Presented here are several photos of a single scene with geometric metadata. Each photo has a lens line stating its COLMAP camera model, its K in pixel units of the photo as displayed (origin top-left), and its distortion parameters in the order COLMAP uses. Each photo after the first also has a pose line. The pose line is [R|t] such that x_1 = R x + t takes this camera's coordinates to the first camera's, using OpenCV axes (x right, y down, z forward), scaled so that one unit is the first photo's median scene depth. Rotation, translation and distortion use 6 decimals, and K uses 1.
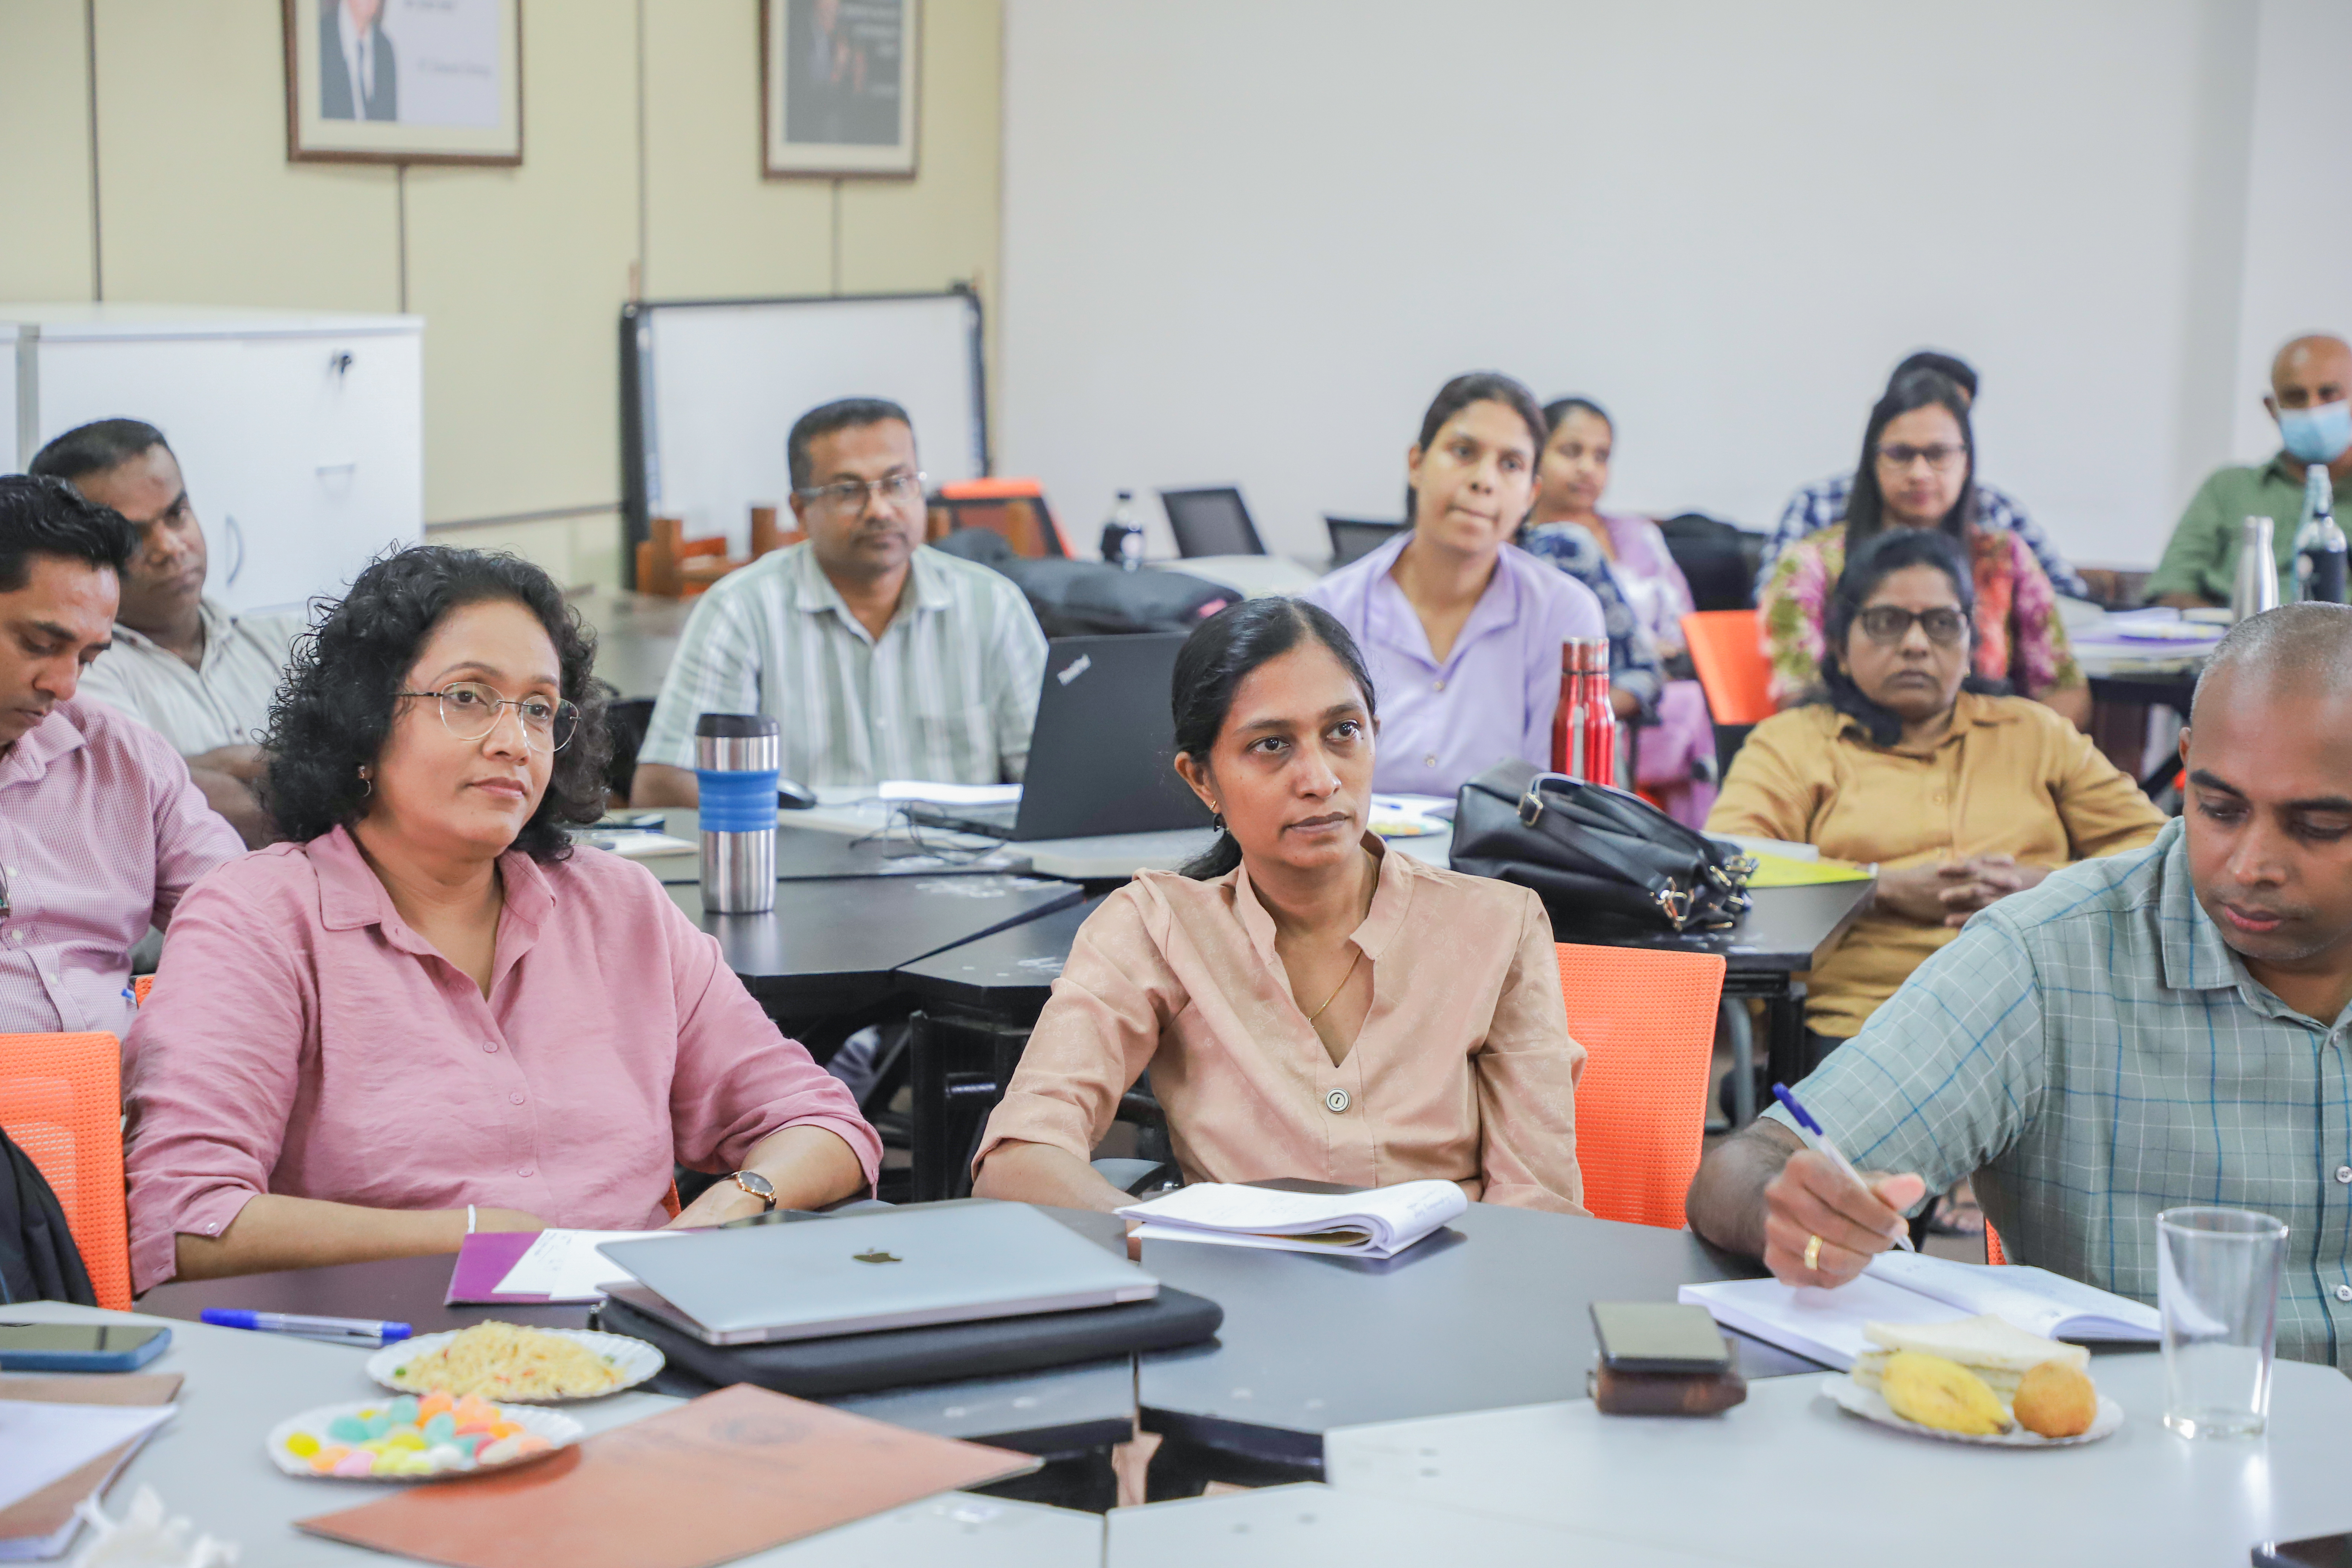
lens RADIAL K [[4936.3, 0, 1176.2], [0, 4936.3, 783.0], [0, 0, 1]] dist [0.339244, 0.000000]
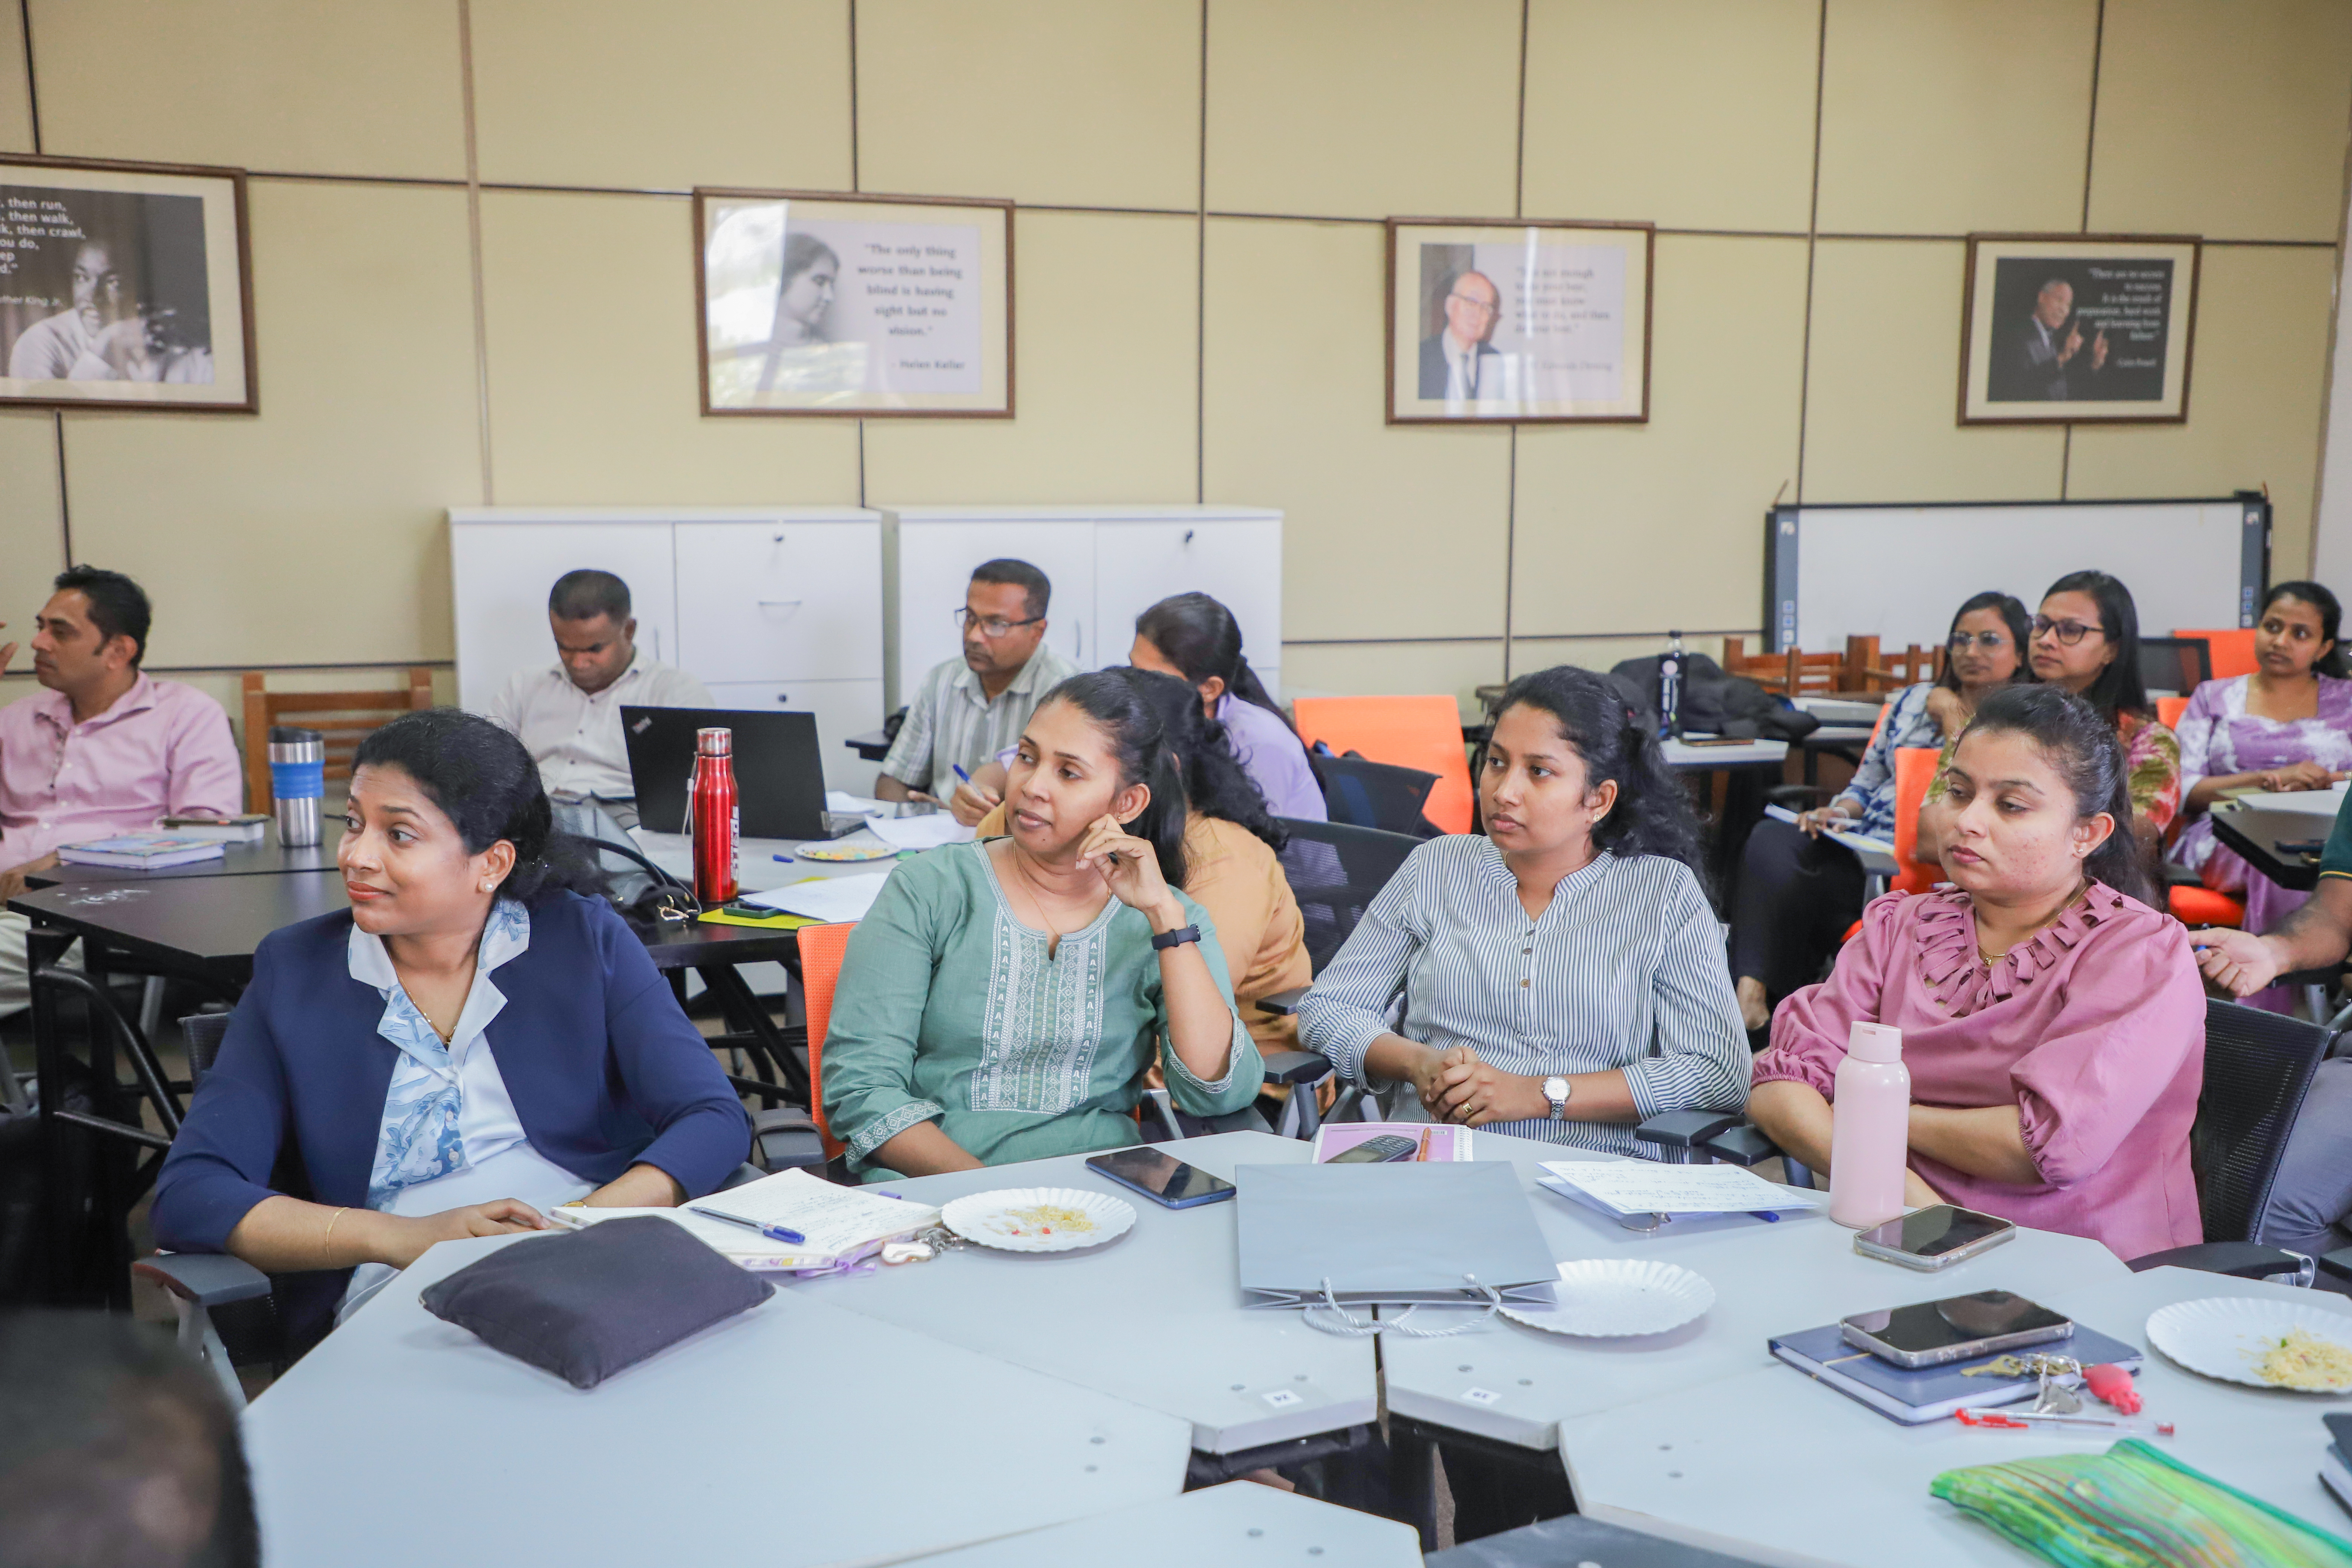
lens RADIAL K [[2356.0, 0, 1181.8], [0, 2356.0, 799.1], [0, 0, 1]] dist [0.081725, 0.000000]
pose [[0.614135, 0.102817, -0.782475, 0.550512], [-0.084489, 0.994345, 0.064345, -0.050776], [0.784665, 0.026594, 0.619349, 0.542633]]
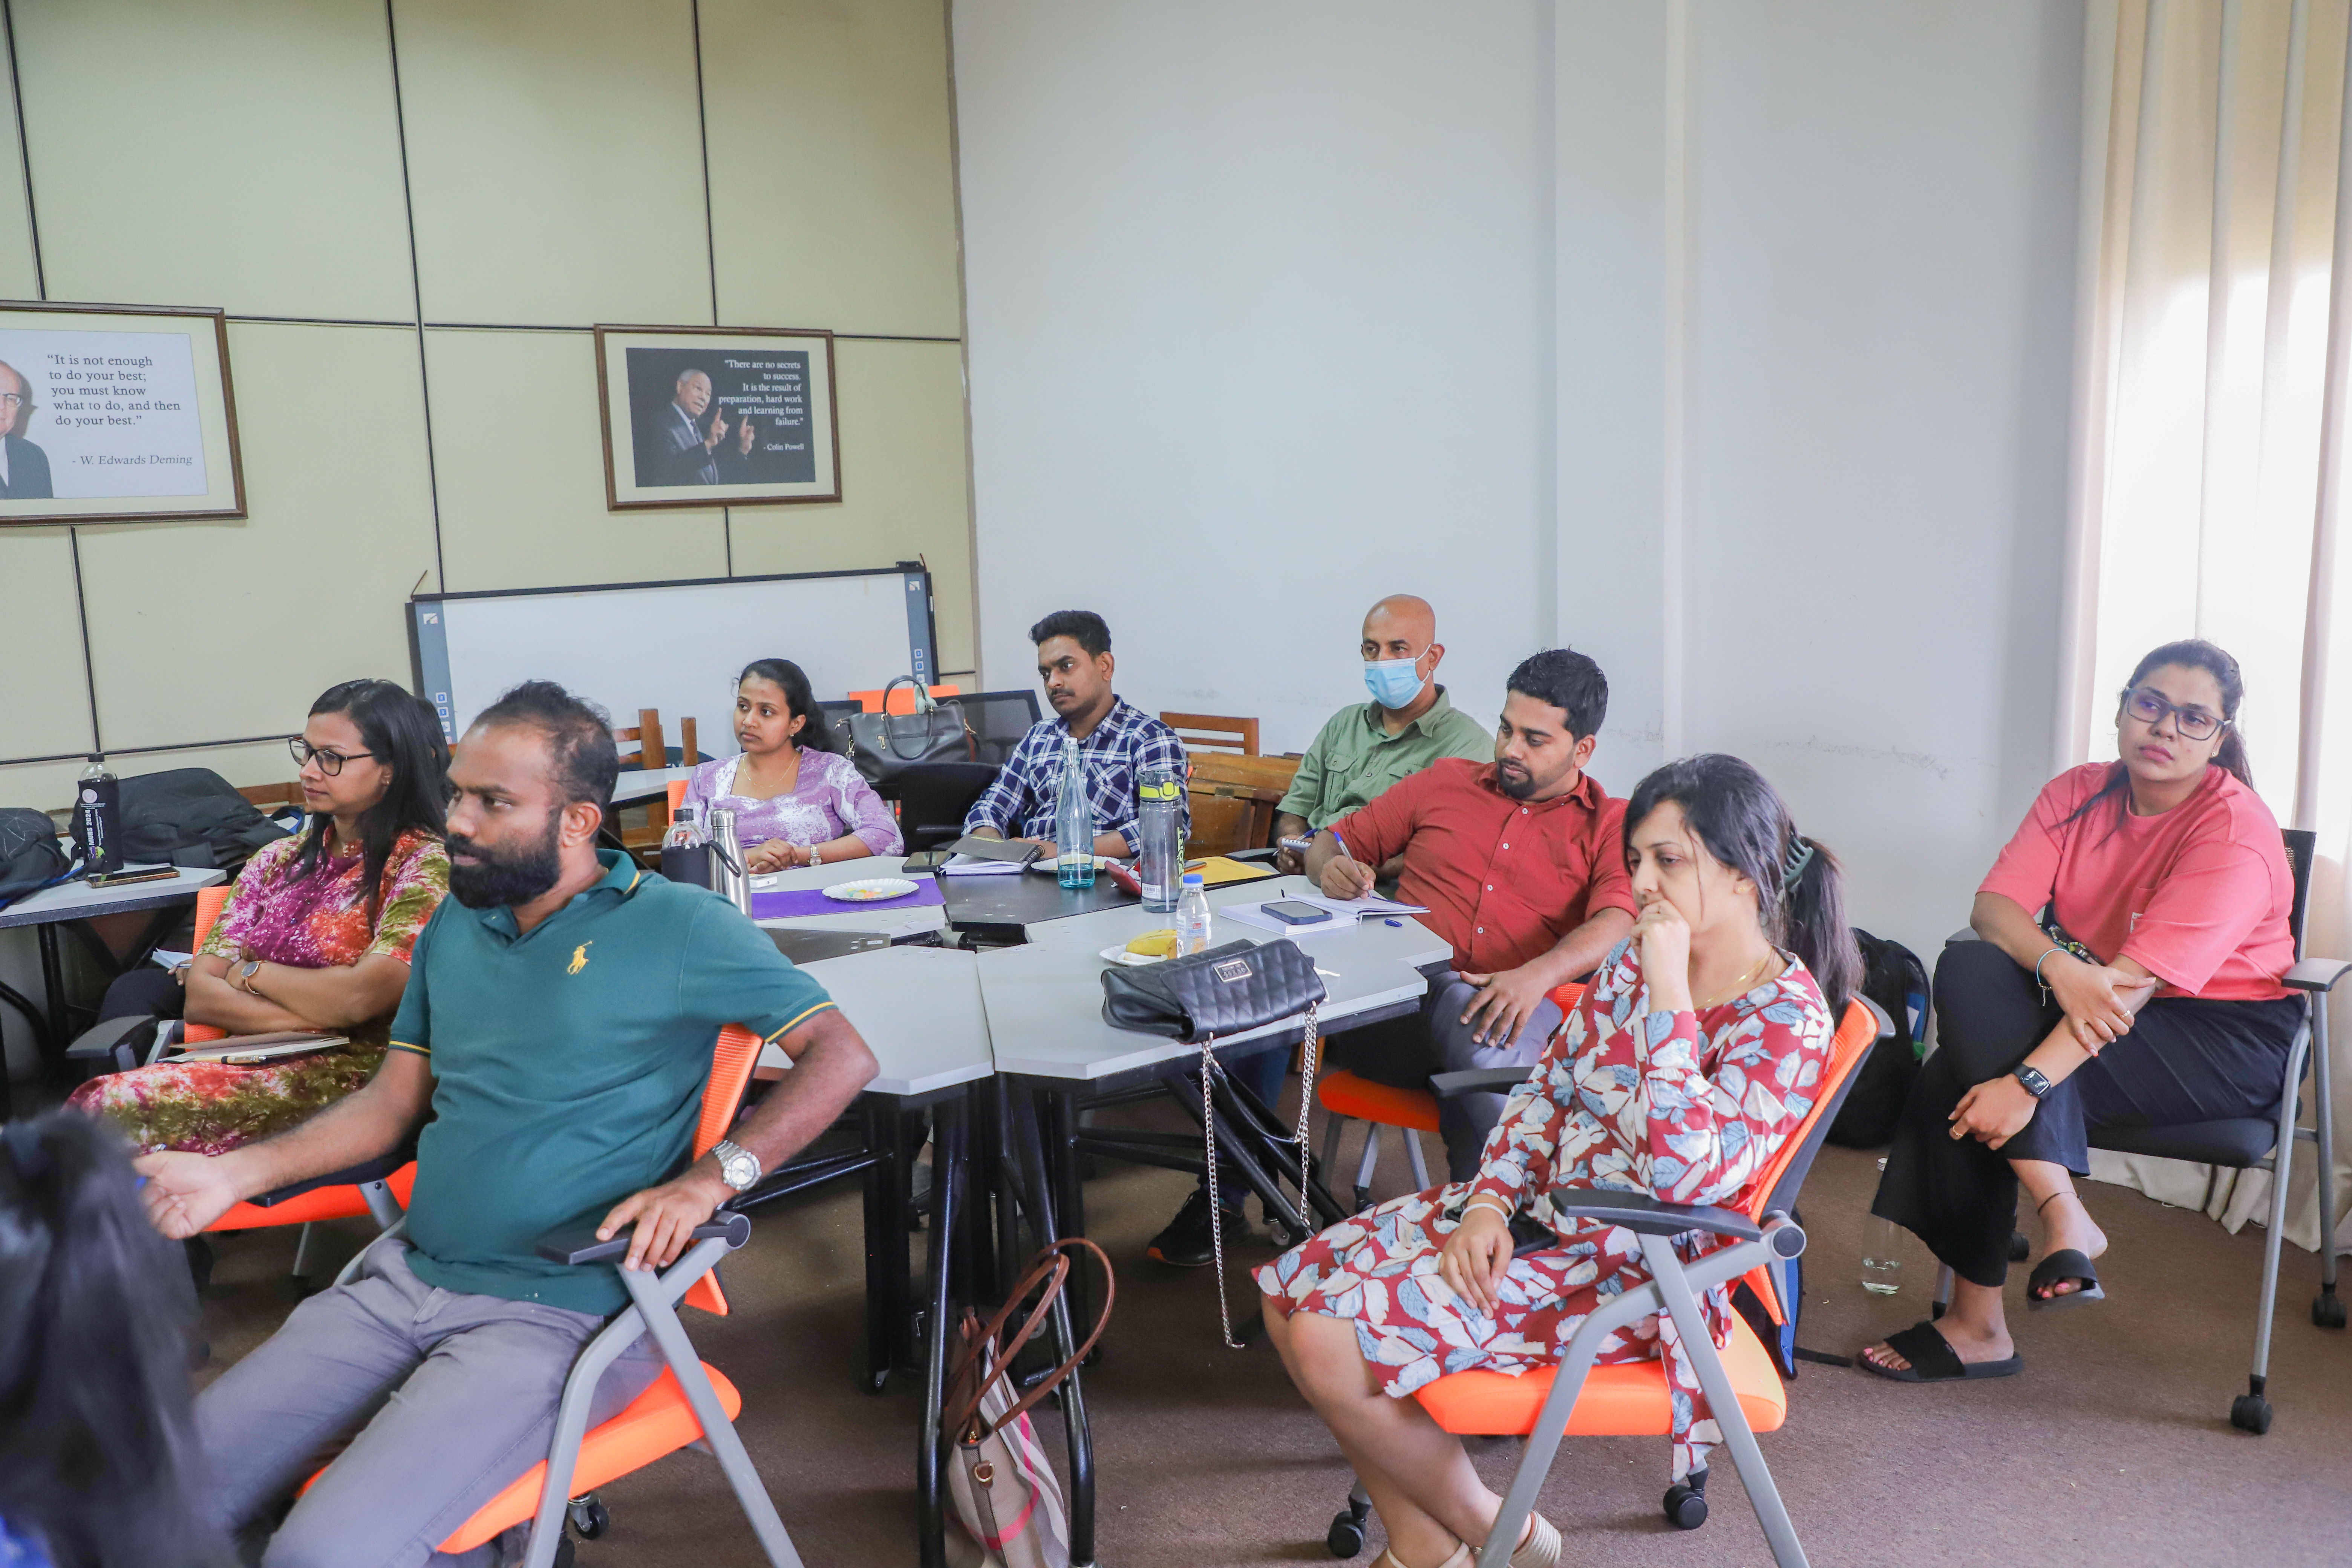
lens RADIAL K [[1980.6, 0, 1173.3], [0, 1980.6, 831.6], [0, 0, 1]] dist [0.018892, 0.014873]
pose [[0.853384, 0.039314, -0.519798, 0.621889], [-0.011519, 0.998331, 0.056596, -0.086610], [0.521155, -0.042311, 0.852413, 0.836269]]
